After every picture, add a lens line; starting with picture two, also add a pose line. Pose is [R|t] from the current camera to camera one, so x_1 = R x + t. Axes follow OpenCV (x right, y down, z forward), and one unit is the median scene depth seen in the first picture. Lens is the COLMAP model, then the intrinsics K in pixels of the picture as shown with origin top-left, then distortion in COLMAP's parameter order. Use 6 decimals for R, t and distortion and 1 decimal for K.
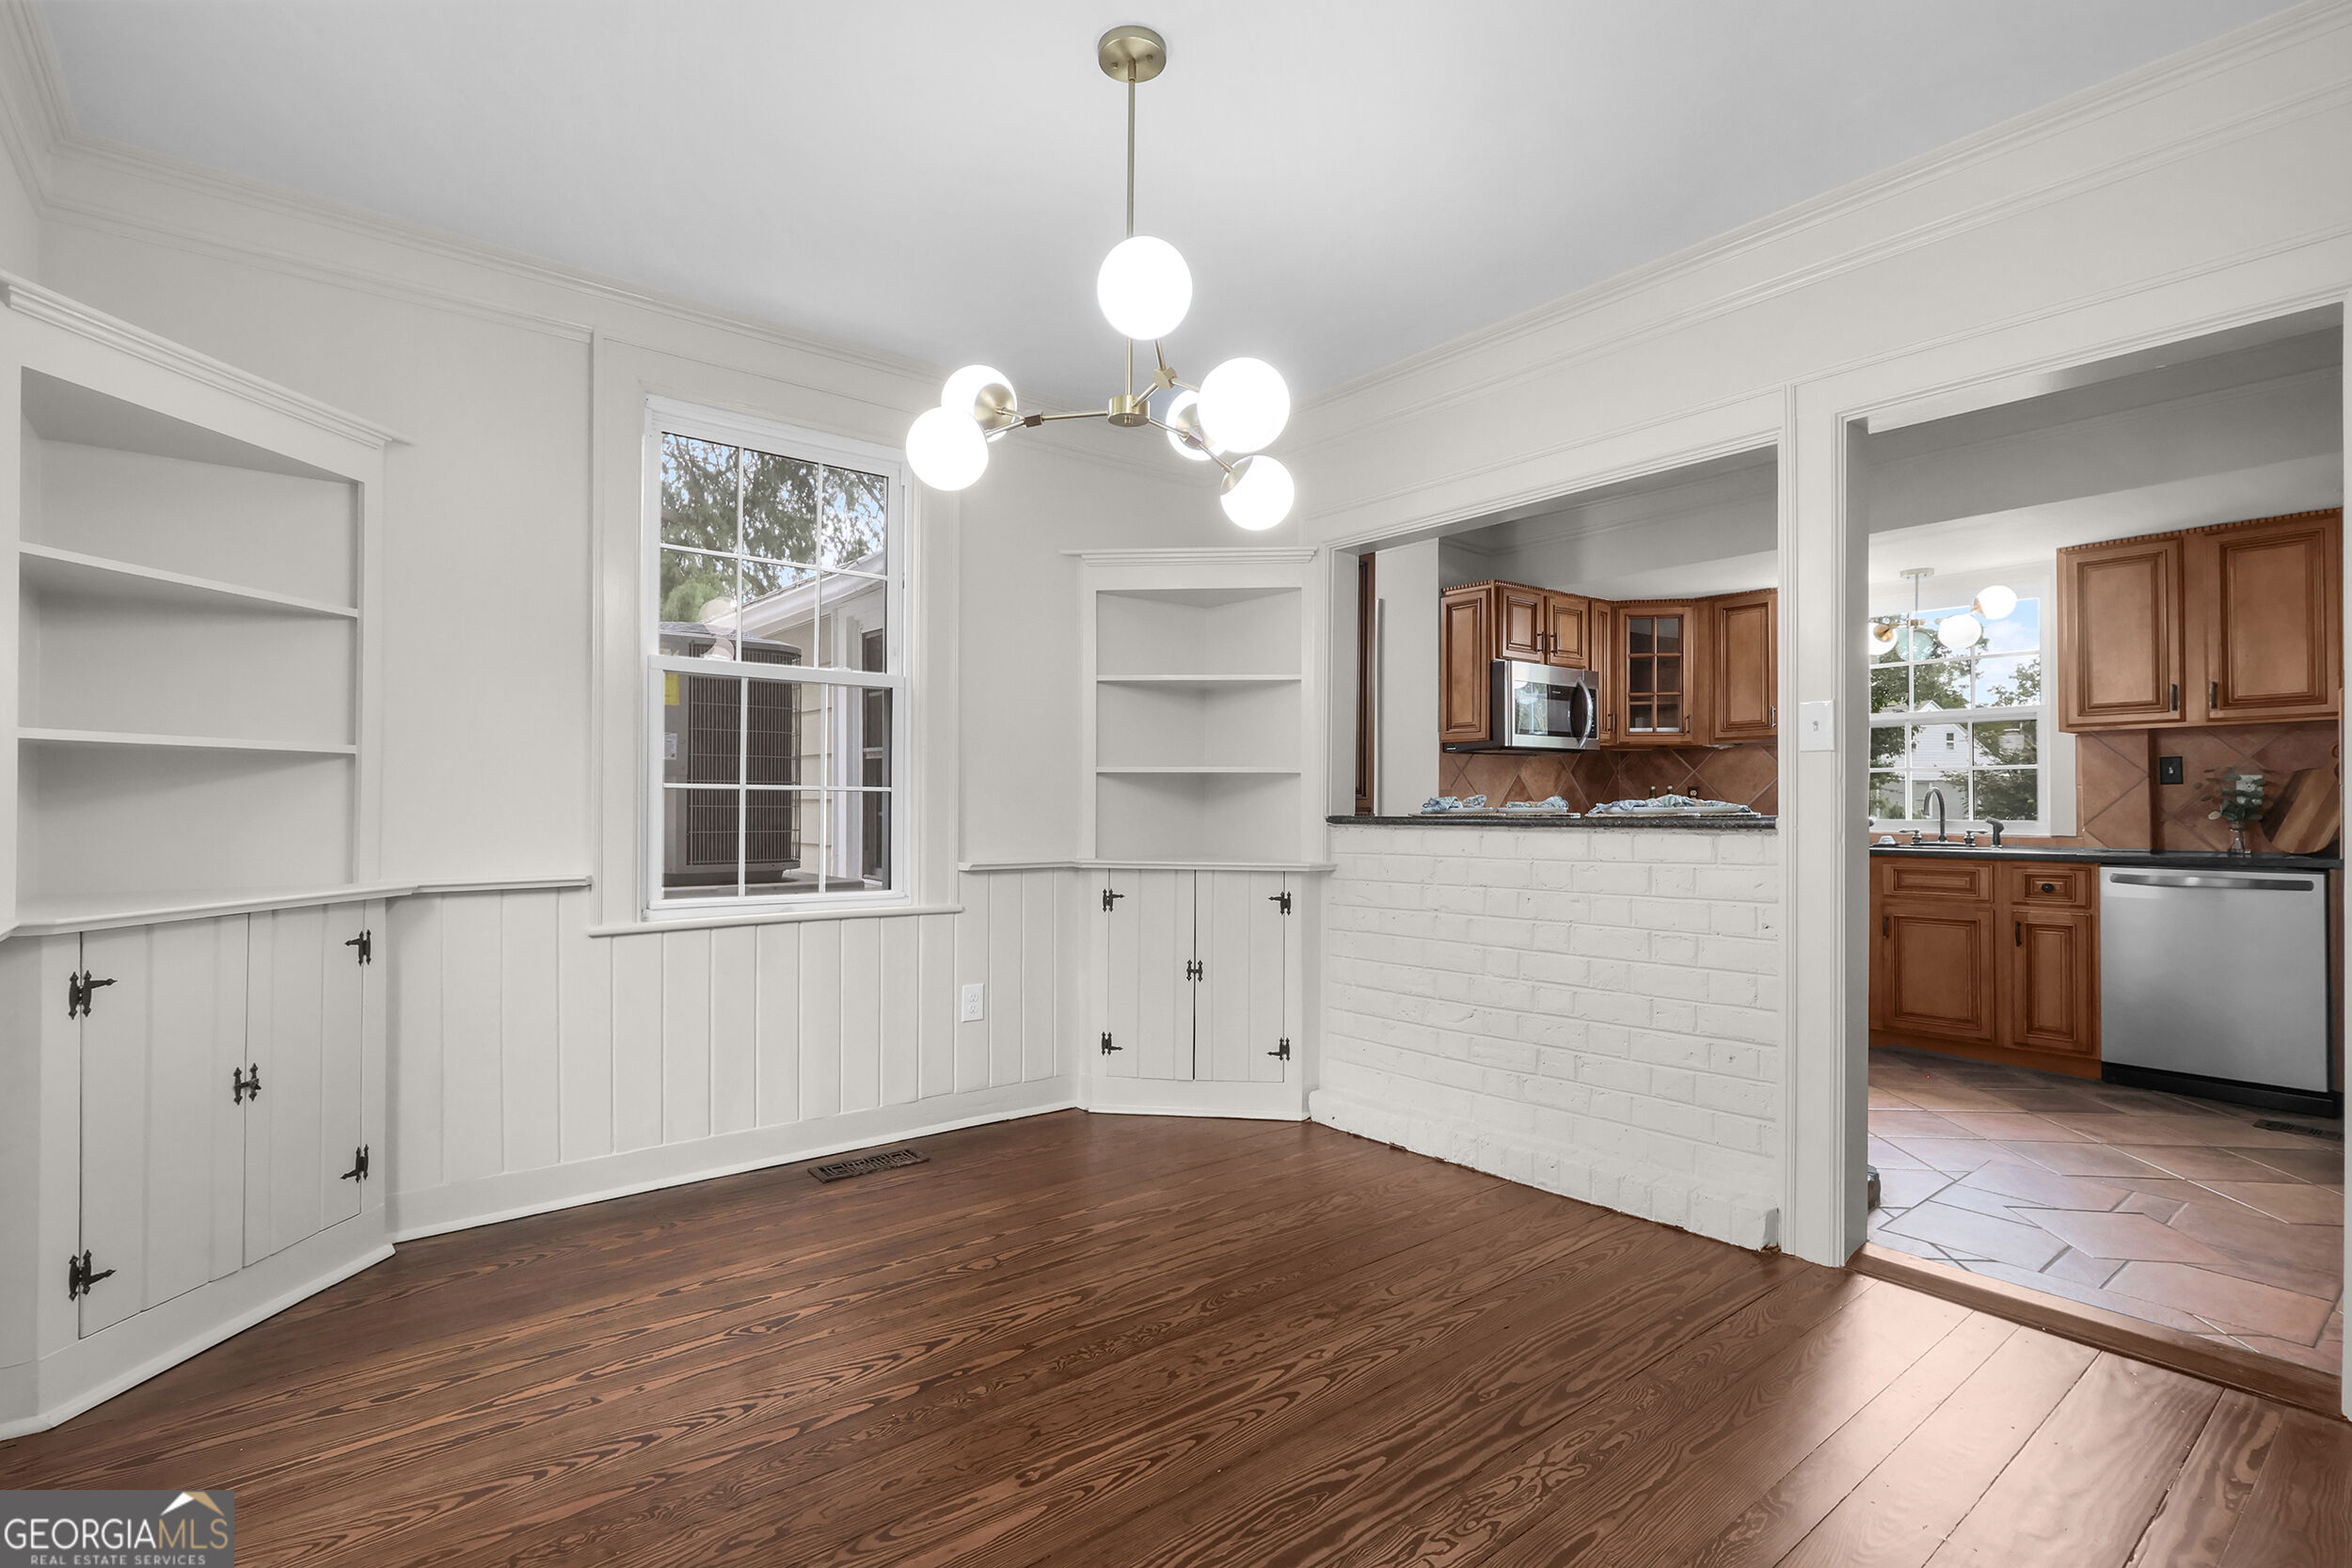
lens RADIAL K [[1102.3, 0, 1137.1], [0, 1102.3, 799.2], [0, 0, 1]] dist [-0.004869, 0.002407]
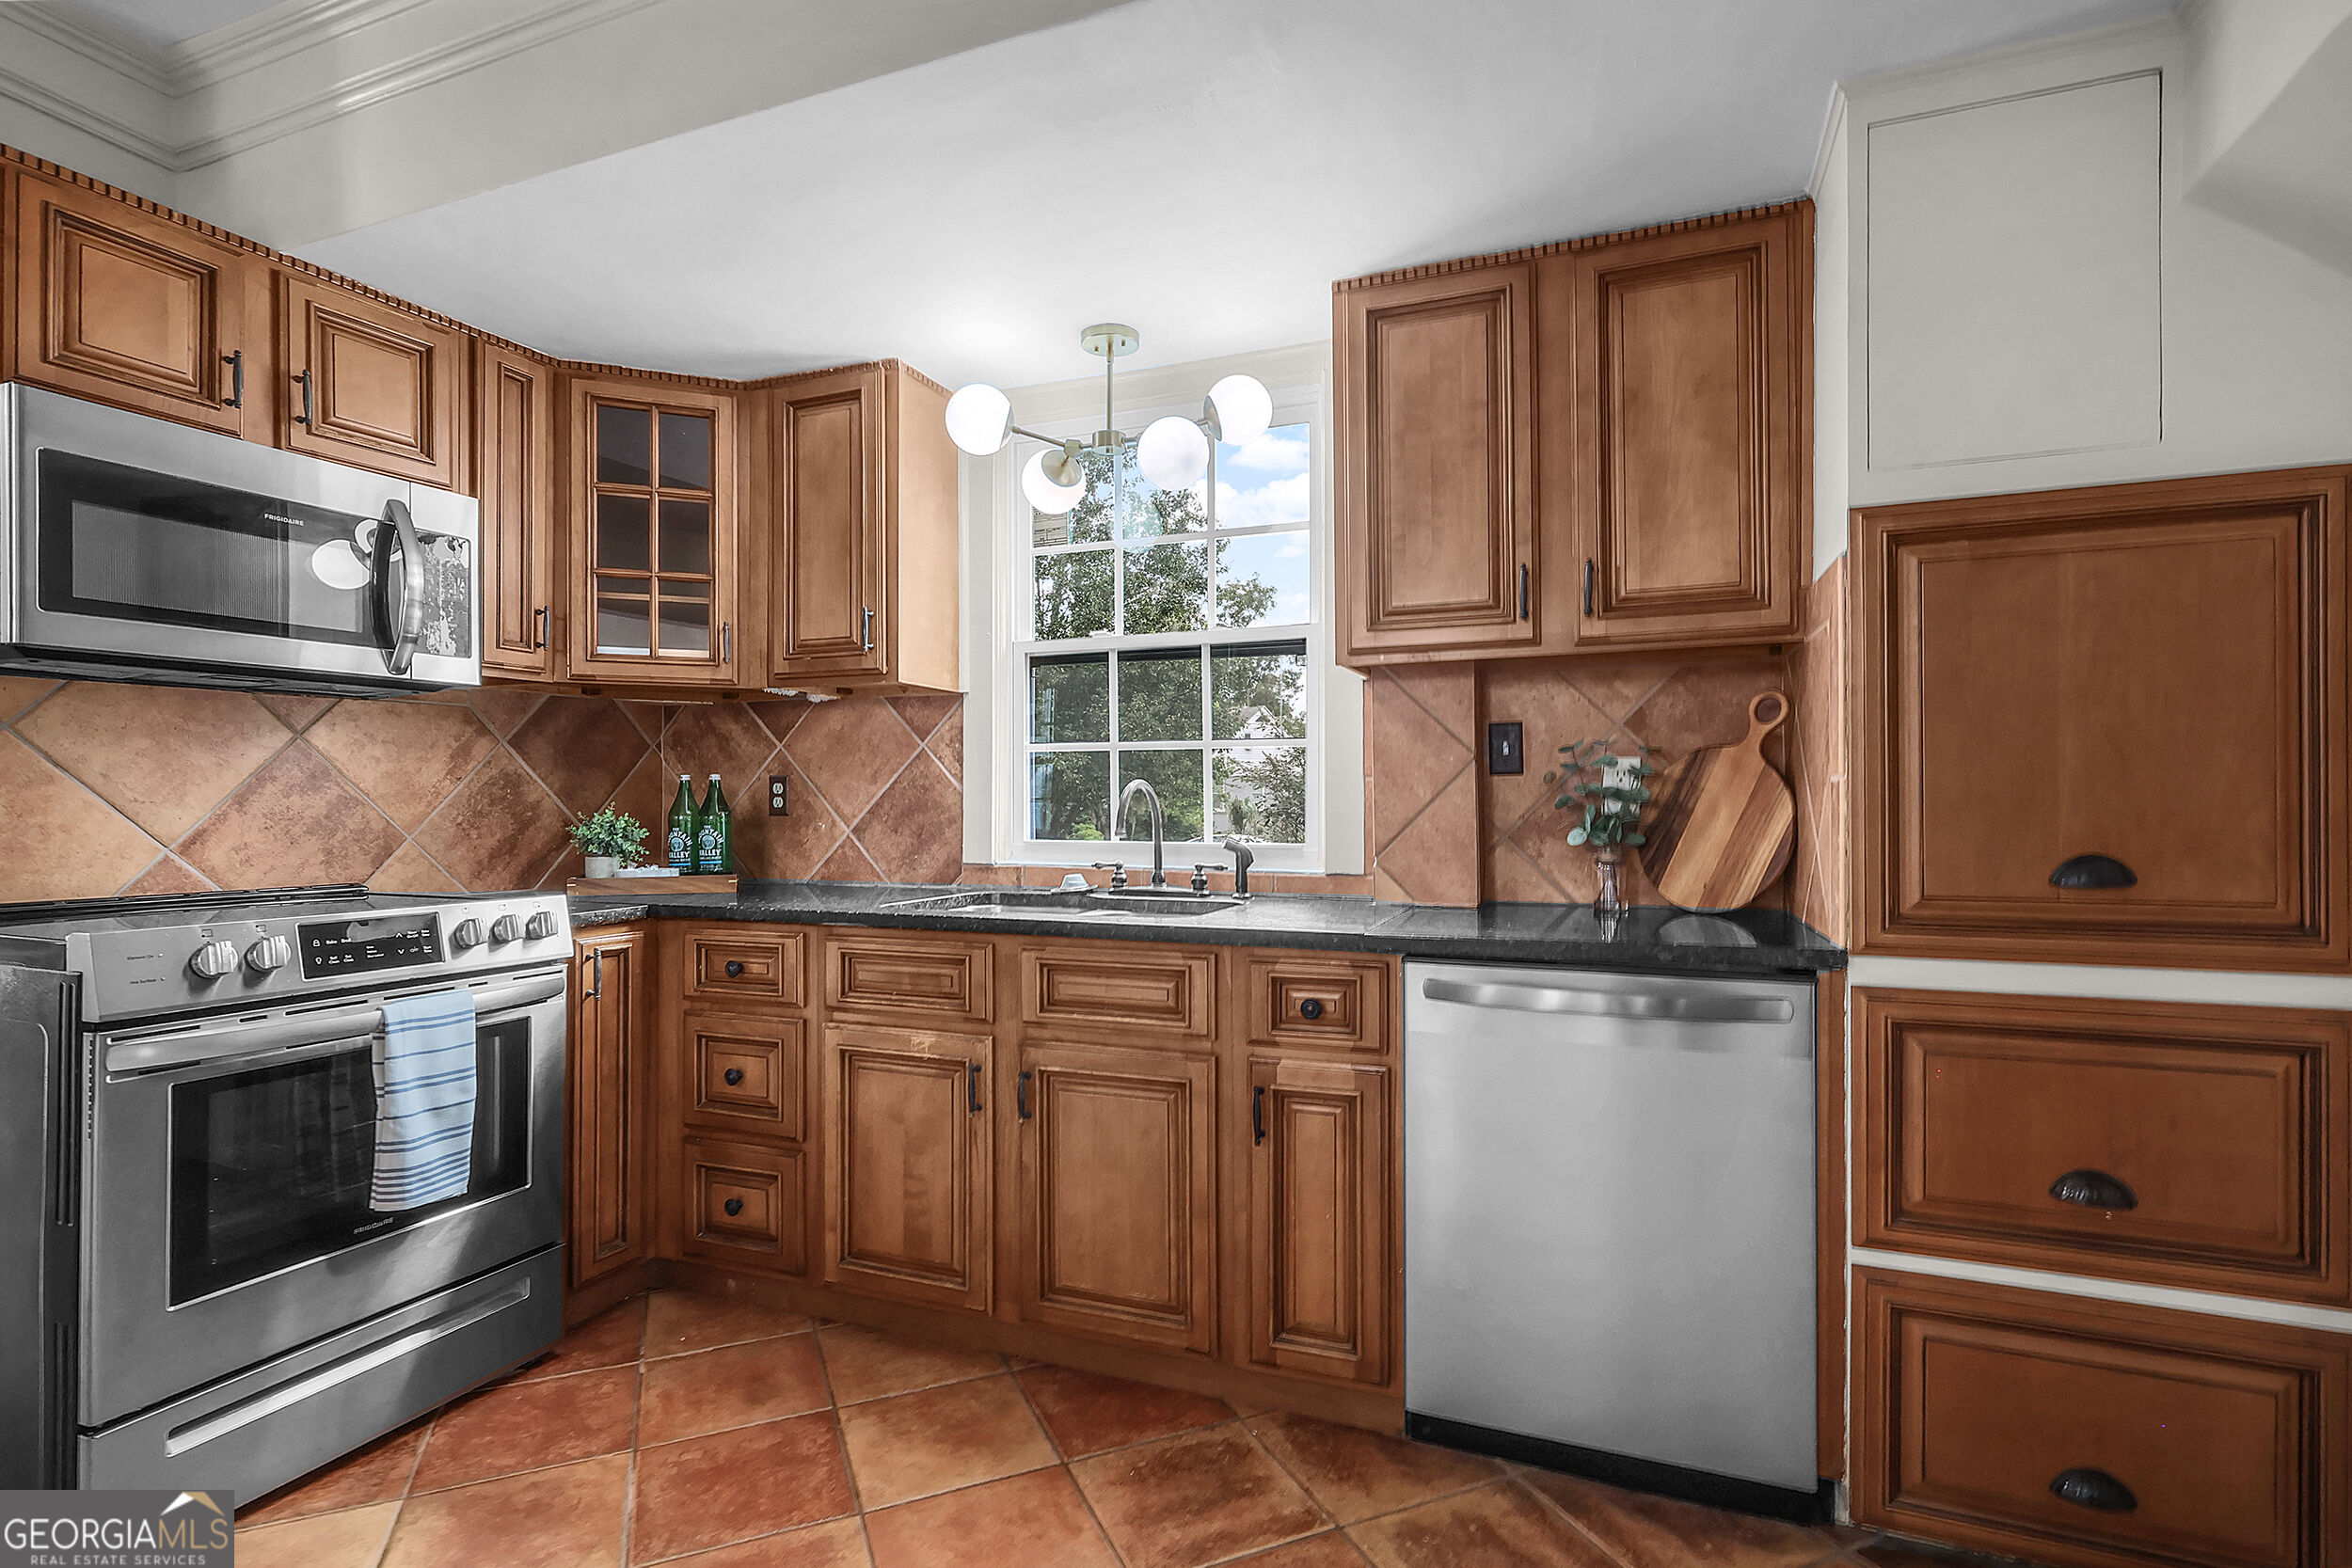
lens RADIAL K [[1102.3, 0, 1123.1], [0, 1102.3, 793.9], [0, 0, 1]] dist [-0.004869, 0.002407]
pose [[0.882597, -0.001084, 0.470129, 0.541079], [-0.000700, 0.999993, 0.003619, -0.006502], [-0.470129, -0.003523, 0.882590, 0.631801]]
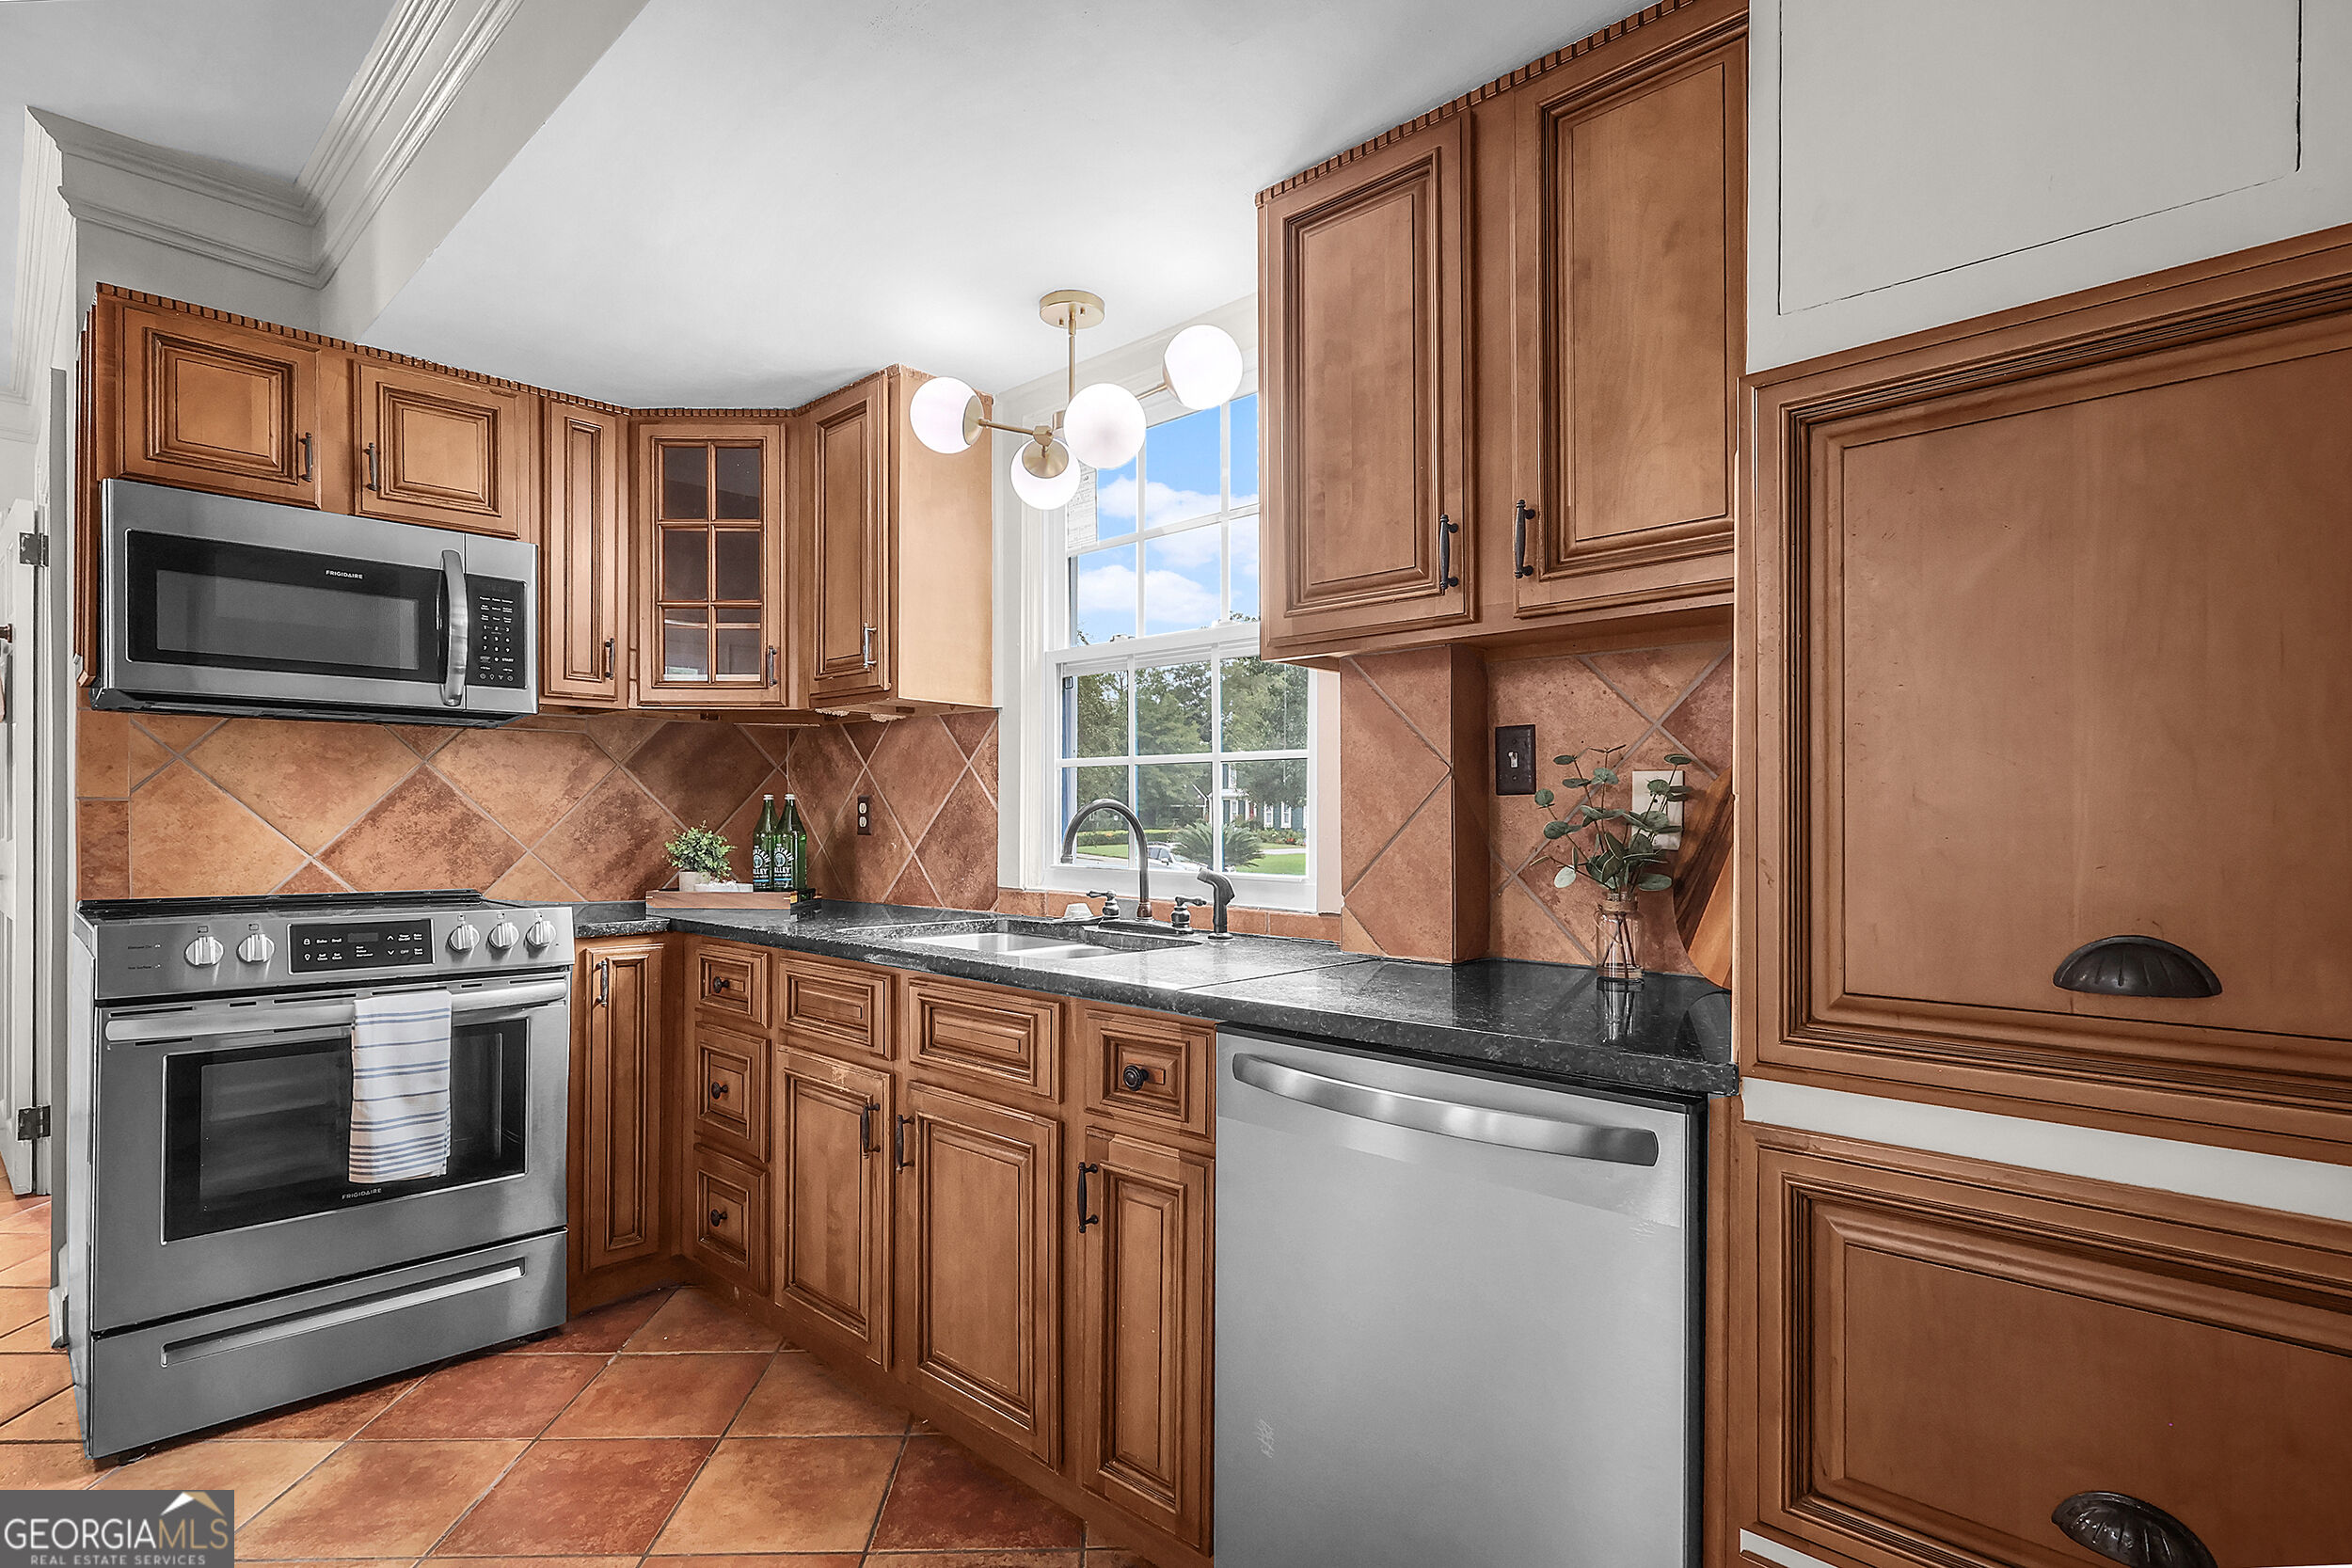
lens RADIAL K [[1102.3, 0, 1165.4], [0, 1102.3, 821.0], [0, 0, 1]] dist [-0.004869, 0.002407]
pose [[0.992115, 0.003489, 0.125284, 0.772031], [-0.004962, 0.999922, 0.011446, -0.007957], [-0.125234, -0.011977, 0.992055, 0.623910]]
